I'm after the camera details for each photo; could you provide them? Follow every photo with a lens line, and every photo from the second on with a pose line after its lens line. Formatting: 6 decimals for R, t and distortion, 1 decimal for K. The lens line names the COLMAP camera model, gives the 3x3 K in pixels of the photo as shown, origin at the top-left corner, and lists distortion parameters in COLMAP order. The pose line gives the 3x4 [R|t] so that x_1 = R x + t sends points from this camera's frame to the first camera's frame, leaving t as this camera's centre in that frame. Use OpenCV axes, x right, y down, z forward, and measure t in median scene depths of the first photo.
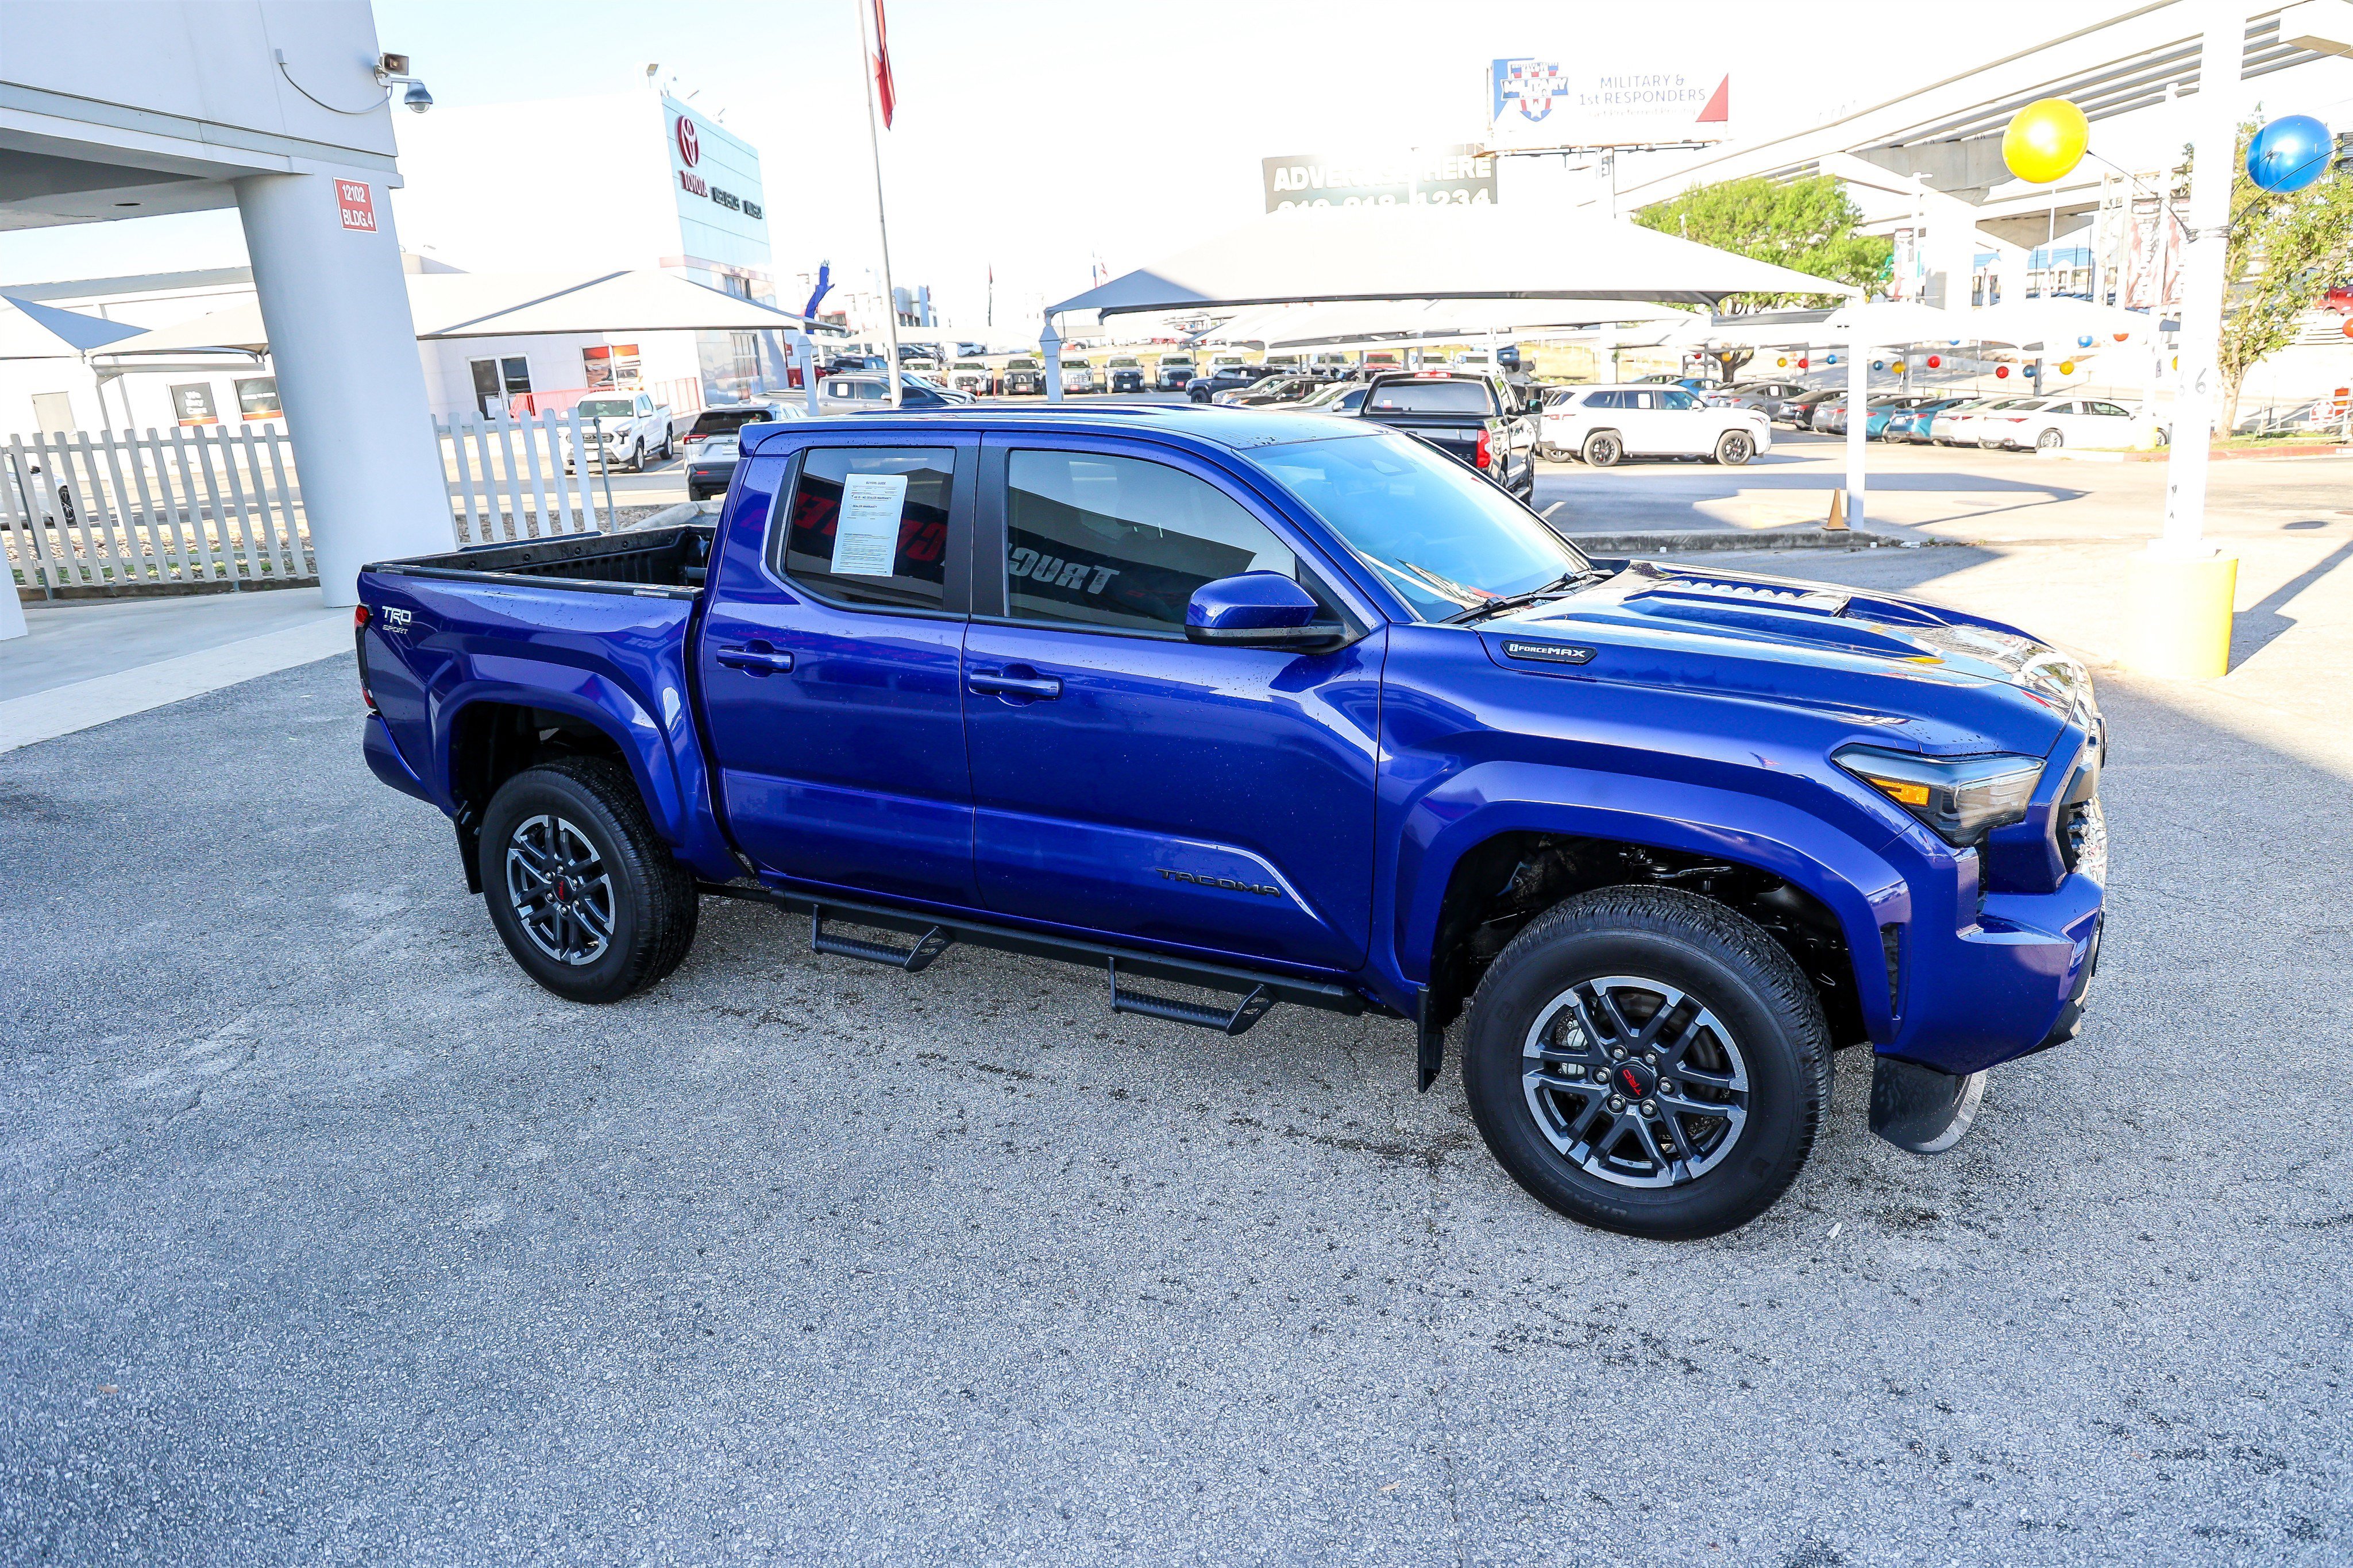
lens RADIAL K [[1620.3, 0, 1185.6], [0, 1620.3, 794.4], [0, 0, 1]] dist [-0.094479, 0.064616]
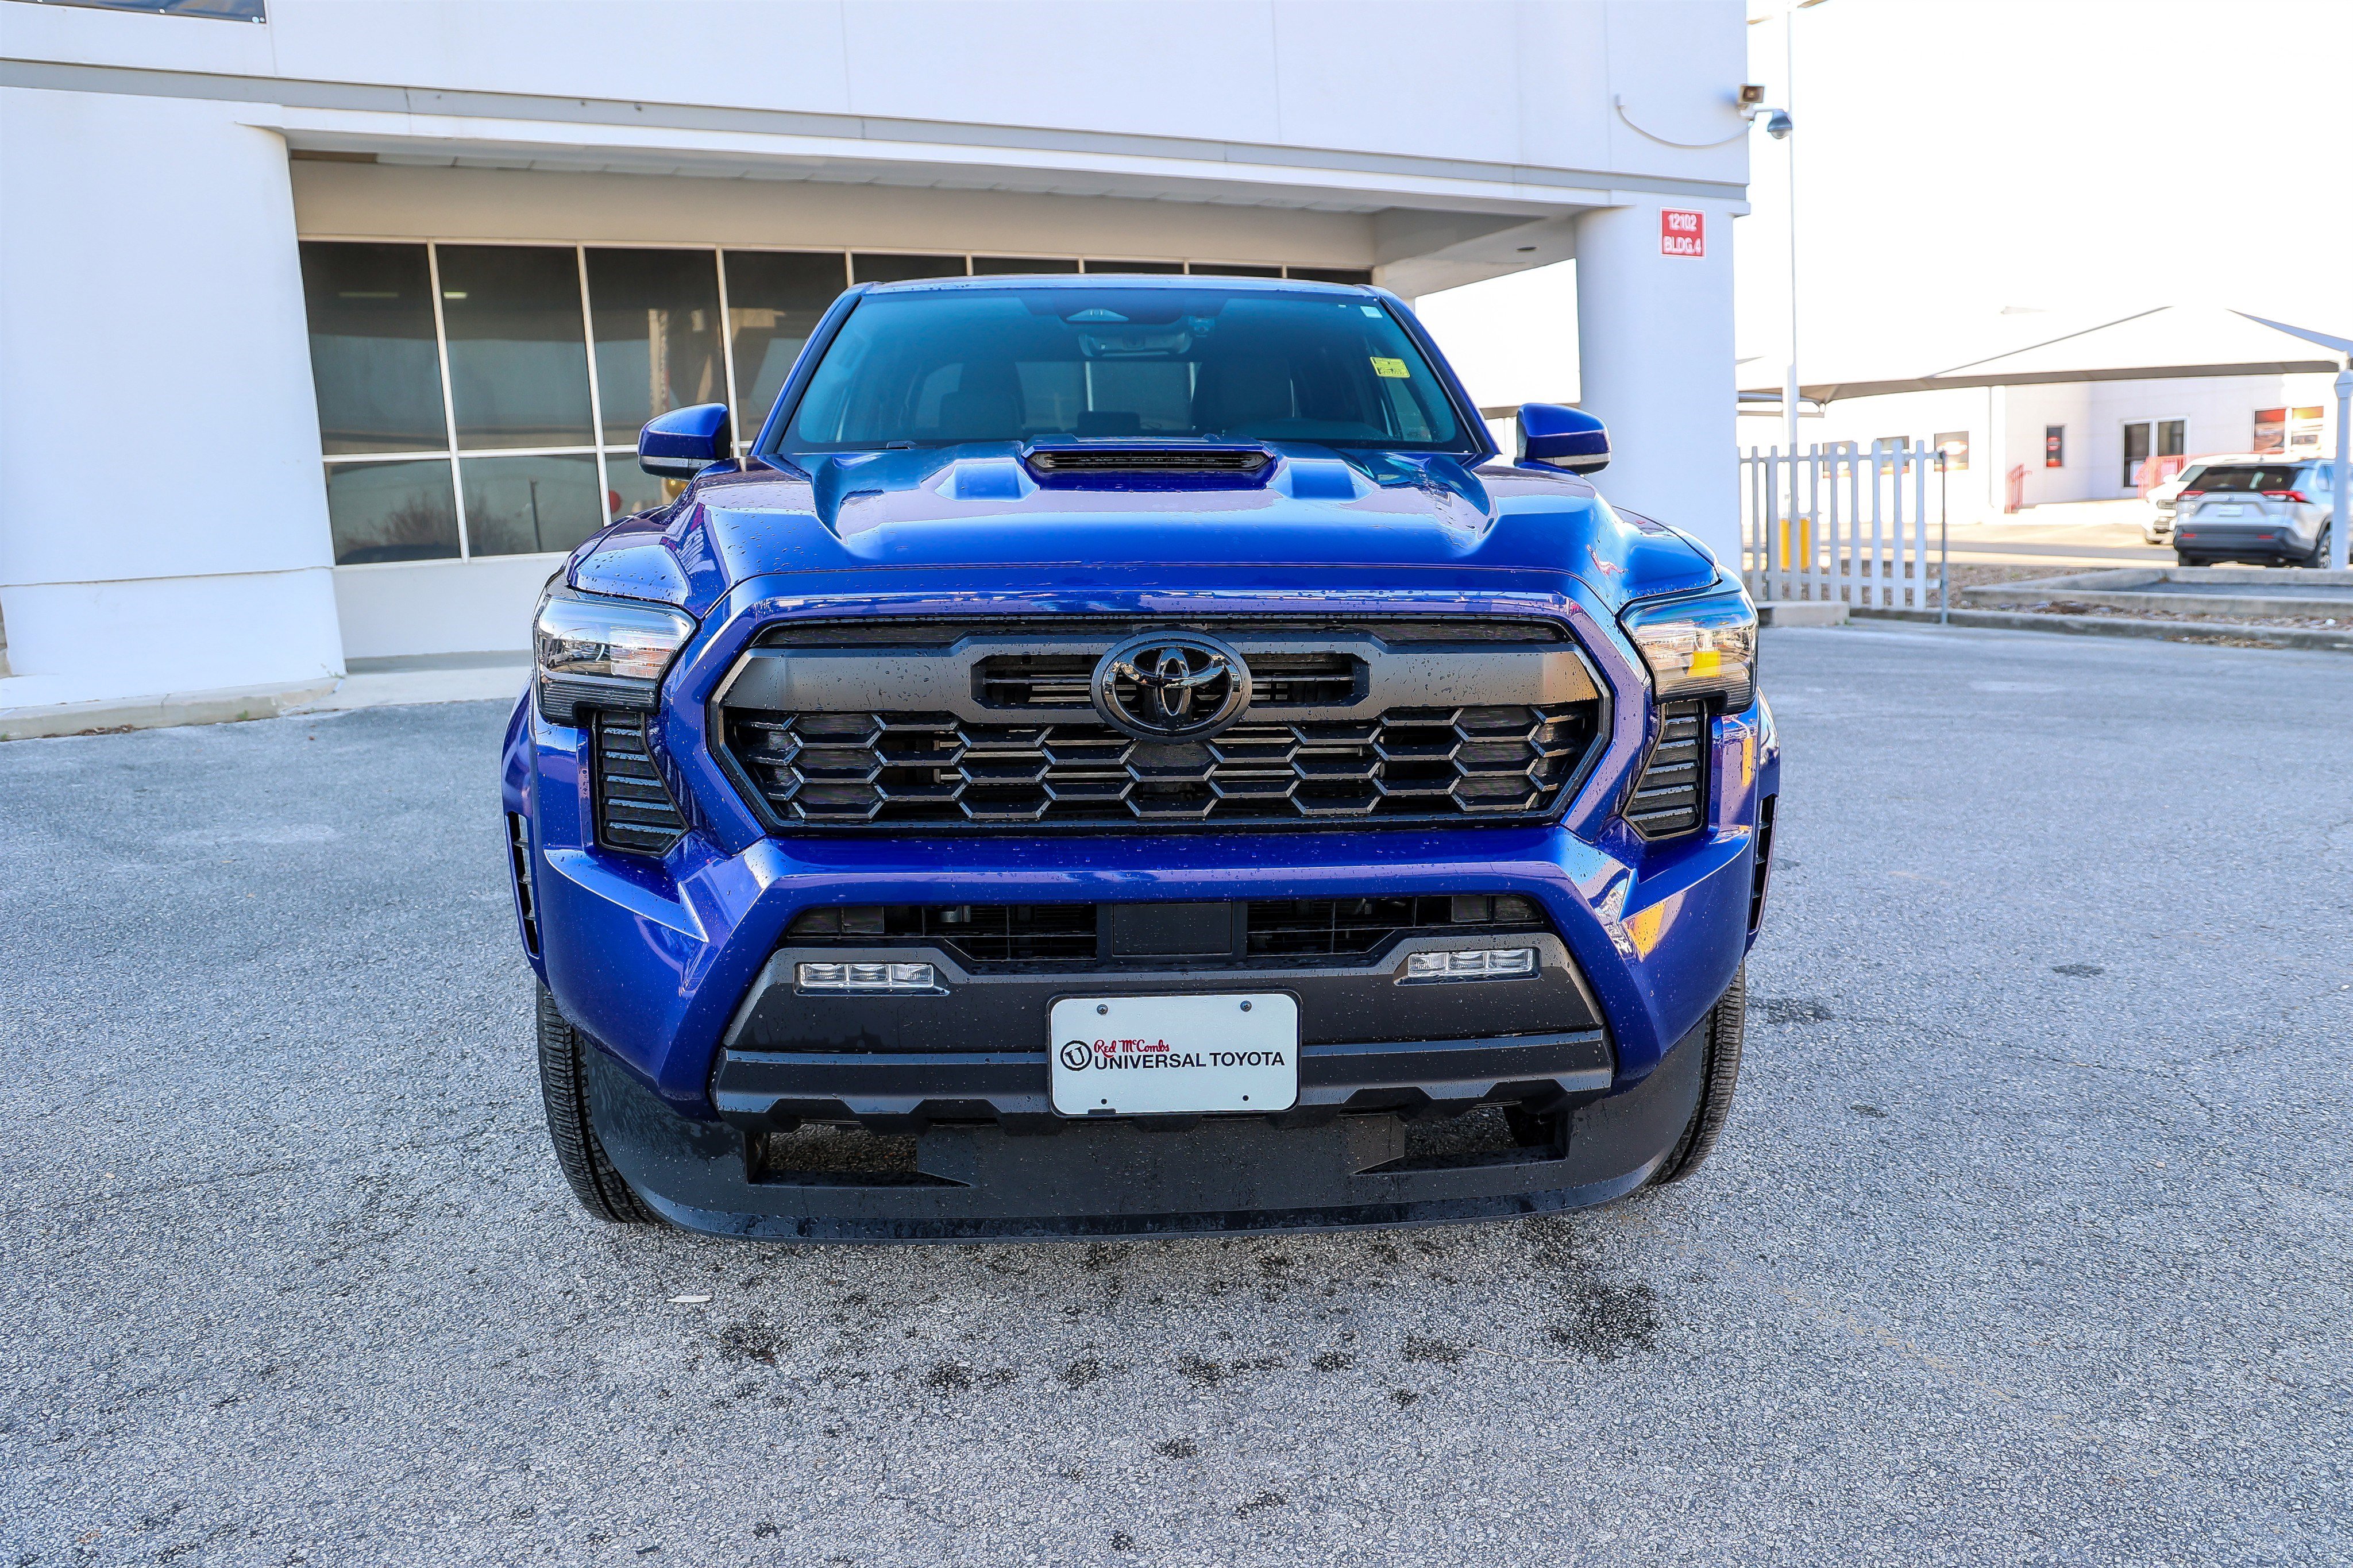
lens RADIAL K [[1666.5, 0, 1176.5], [0, 1666.5, 784.0], [0, 0, 1]] dist [-0.089944, 0.059040]
pose [[0.536576, 0.168738, -0.826810, 0.244786], [-0.217570, 0.974341, 0.057650, -0.007757], [0.815322, 0.148956, 0.559520, 0.166551]]
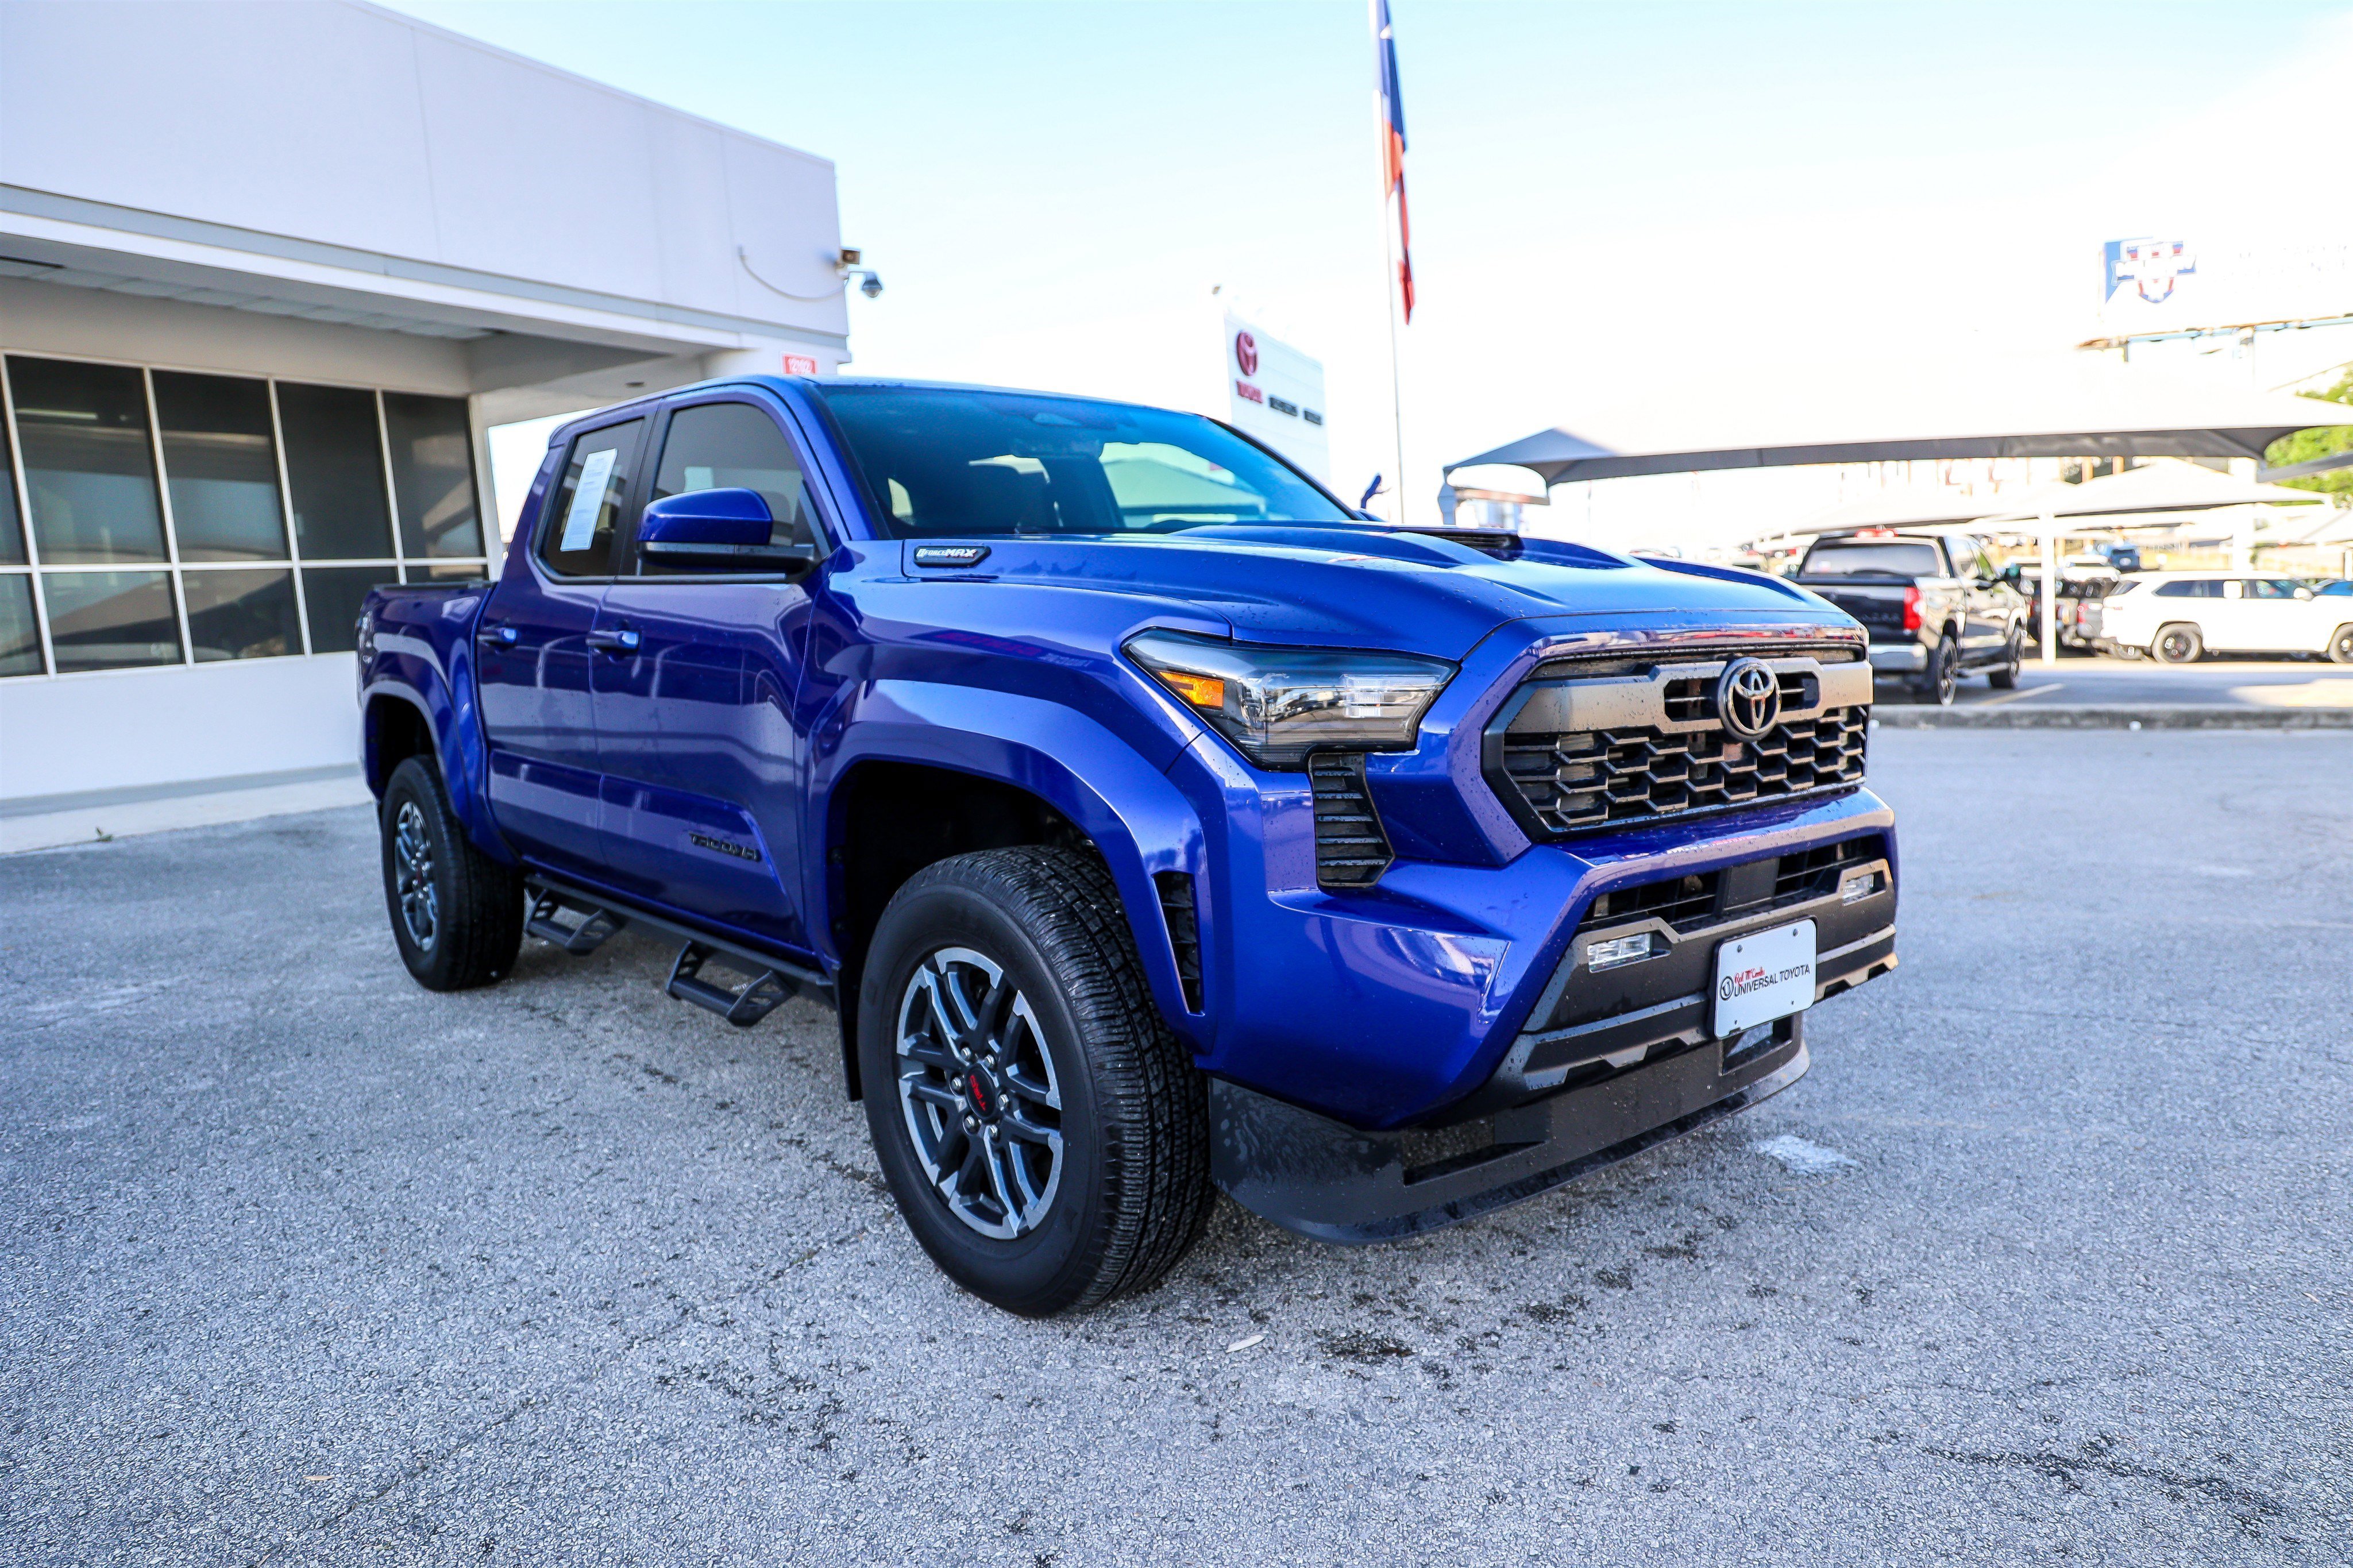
lens RADIAL K [[1620.3, 0, 1185.6], [0, 1620.3, 794.4], [0, 0, 1]] dist [-0.094479, 0.064616]
pose [[0.935455, 0.044141, -0.350678, 0.141430], [-0.088948, 0.989639, -0.112704, 0.025817], [0.342070, 0.136621, 0.929690, 0.065193]]
